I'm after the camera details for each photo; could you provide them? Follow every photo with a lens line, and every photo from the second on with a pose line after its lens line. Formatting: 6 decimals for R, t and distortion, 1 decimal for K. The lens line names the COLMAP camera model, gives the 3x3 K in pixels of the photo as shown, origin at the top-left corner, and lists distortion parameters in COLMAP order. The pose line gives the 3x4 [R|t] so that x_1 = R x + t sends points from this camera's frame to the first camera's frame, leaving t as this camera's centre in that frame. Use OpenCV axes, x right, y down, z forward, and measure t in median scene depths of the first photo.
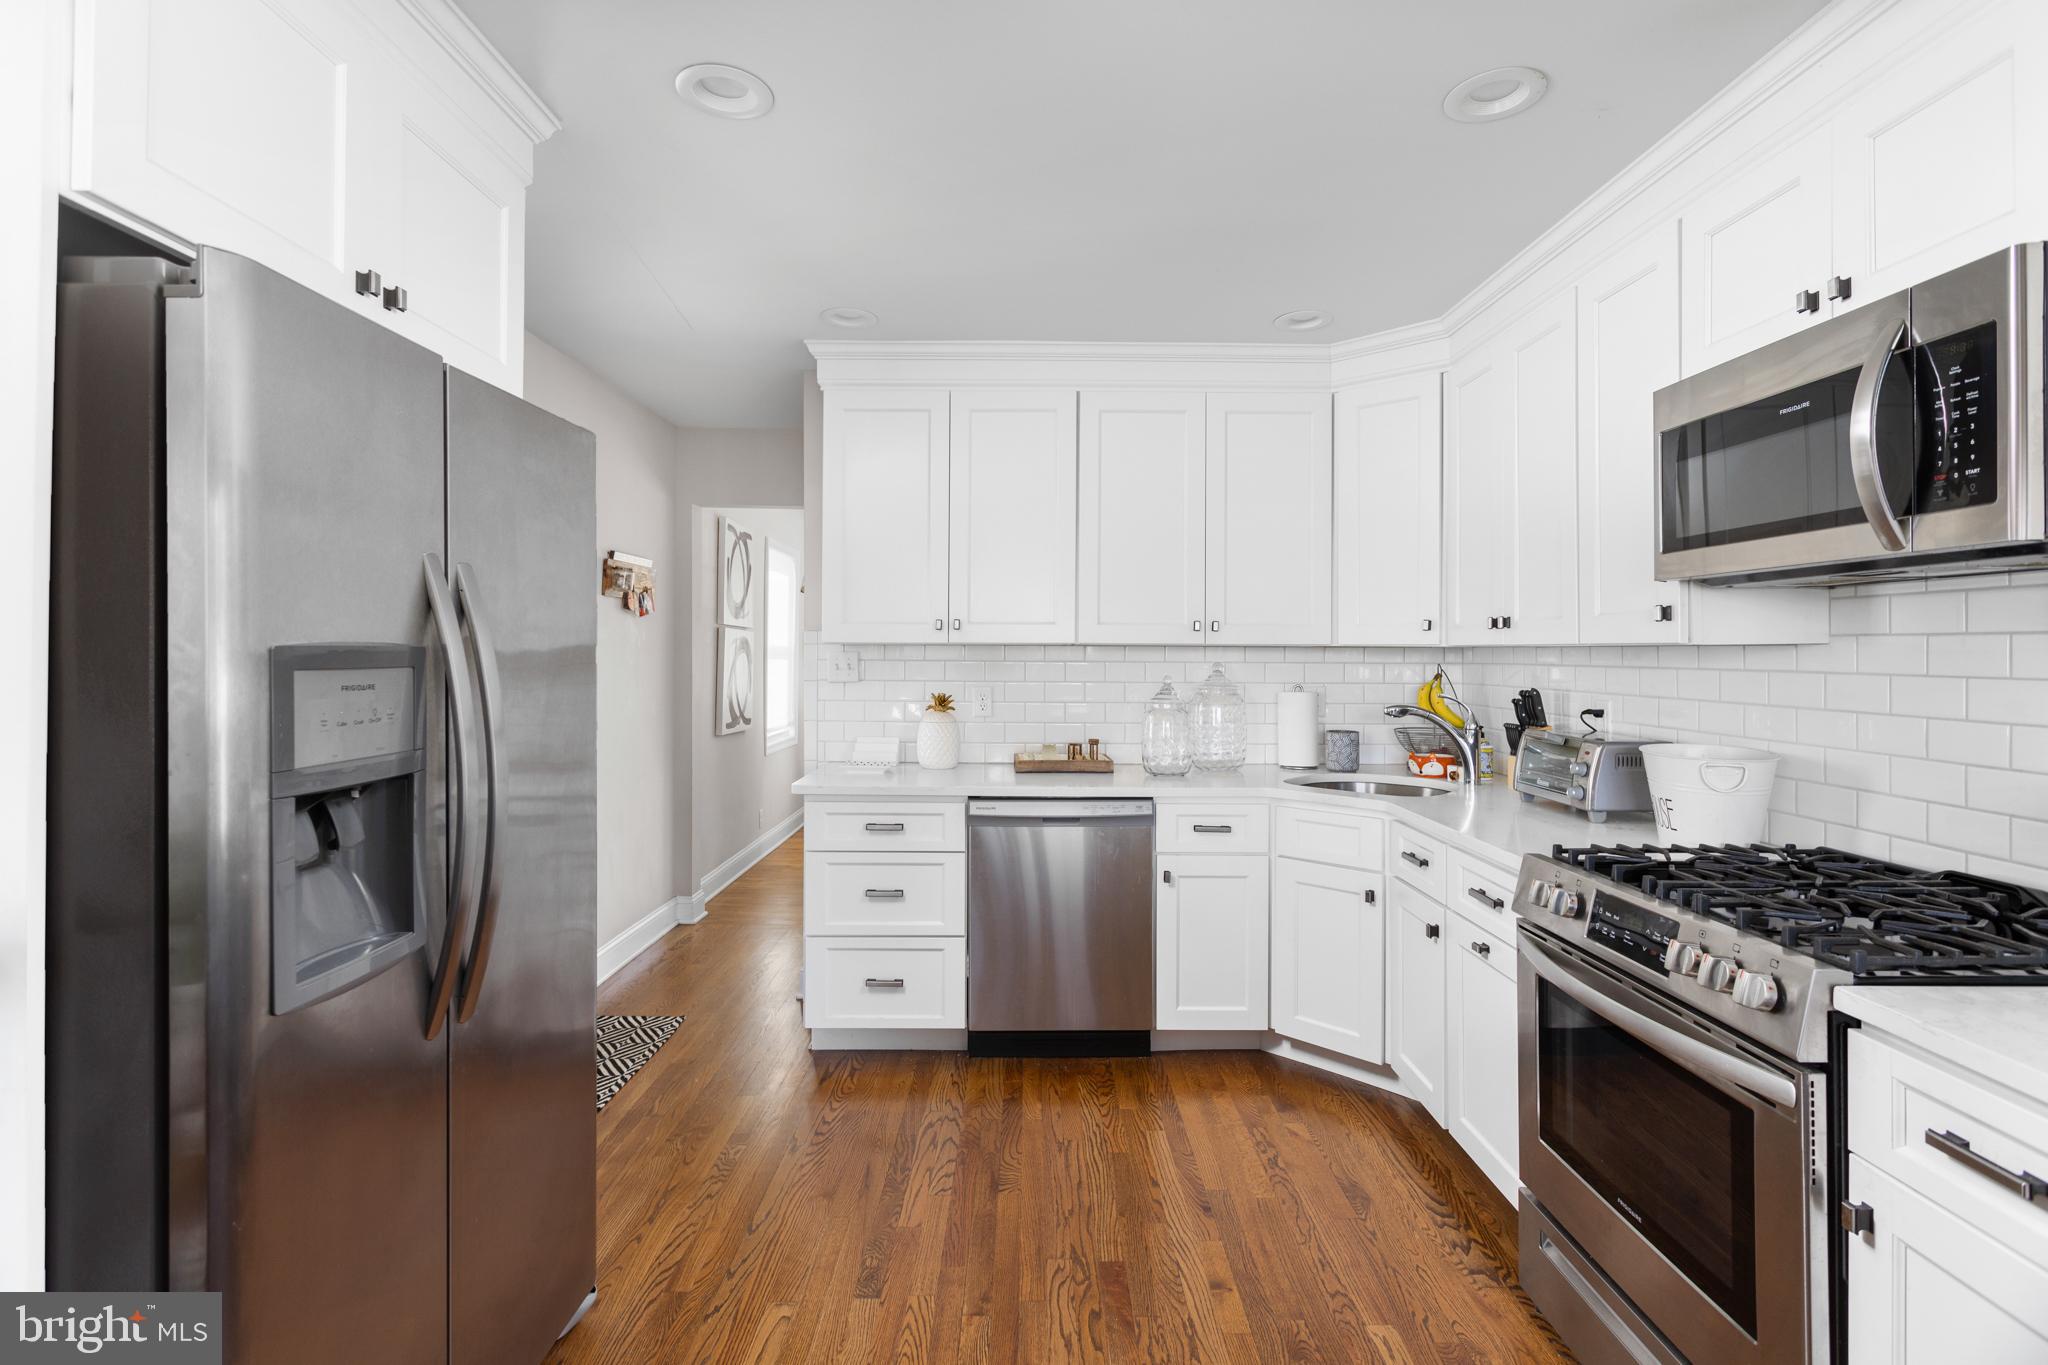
lens RADIAL K [[980.6, 0, 1049.0], [0, 980.6, 648.9], [0, 0, 1]] dist [-0.005142, 0.000844]
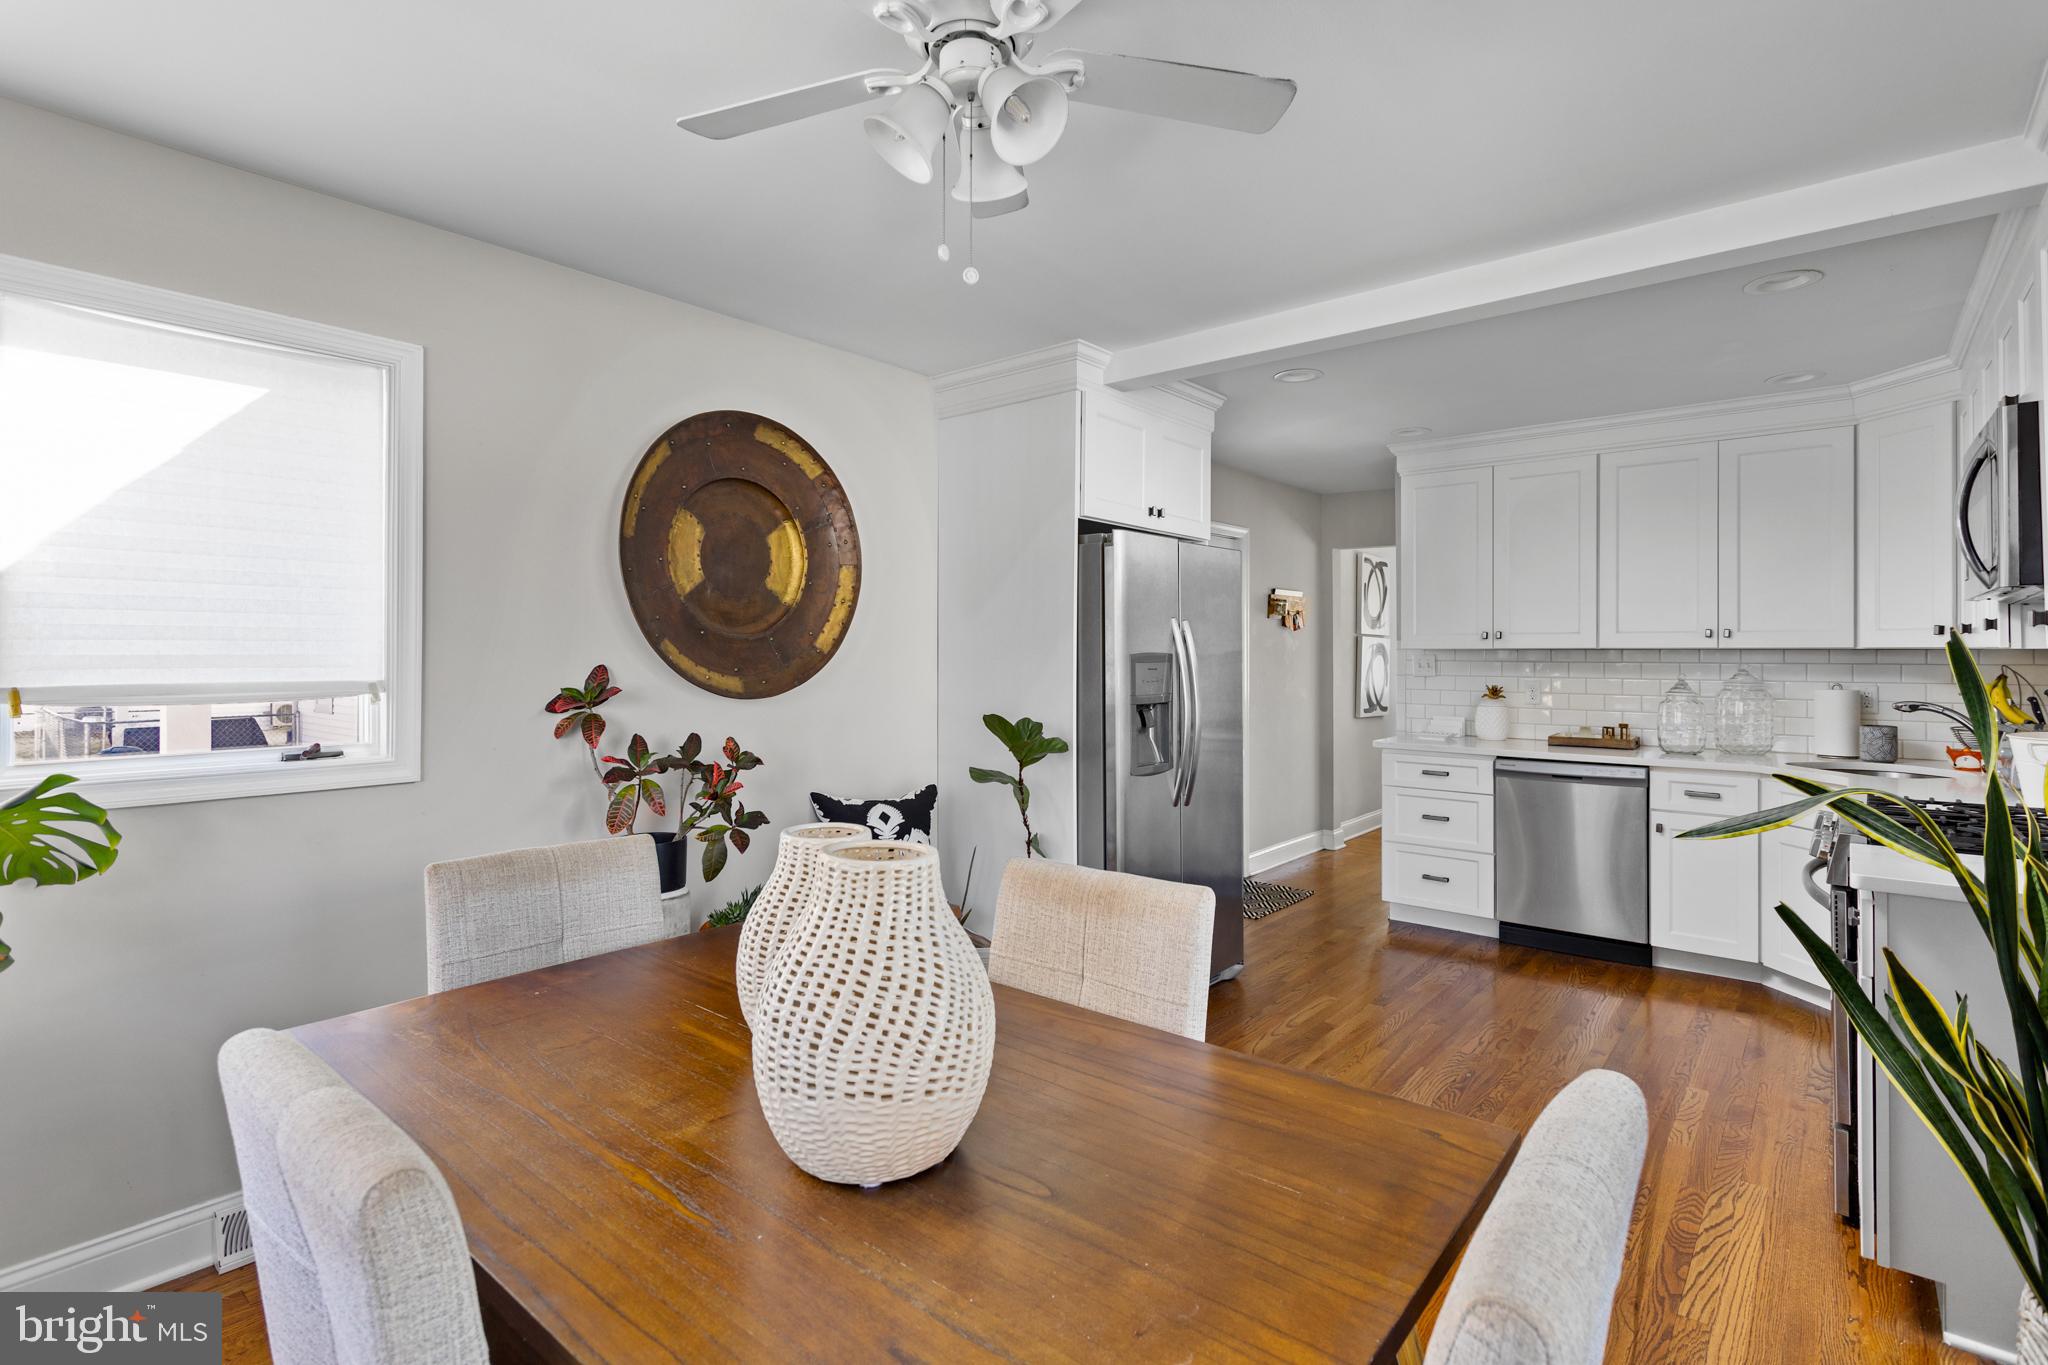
lens RADIAL K [[980.6, 0, 1022.0], [0, 980.6, 665.3], [0, 0, 1]] dist [-0.005142, 0.000844]
pose [[0.757475, 0.005016, -0.652845, 0.293099], [0.004722, 0.999902, 0.013162, -0.003559], [0.652847, -0.013053, 0.757377, -0.476142]]
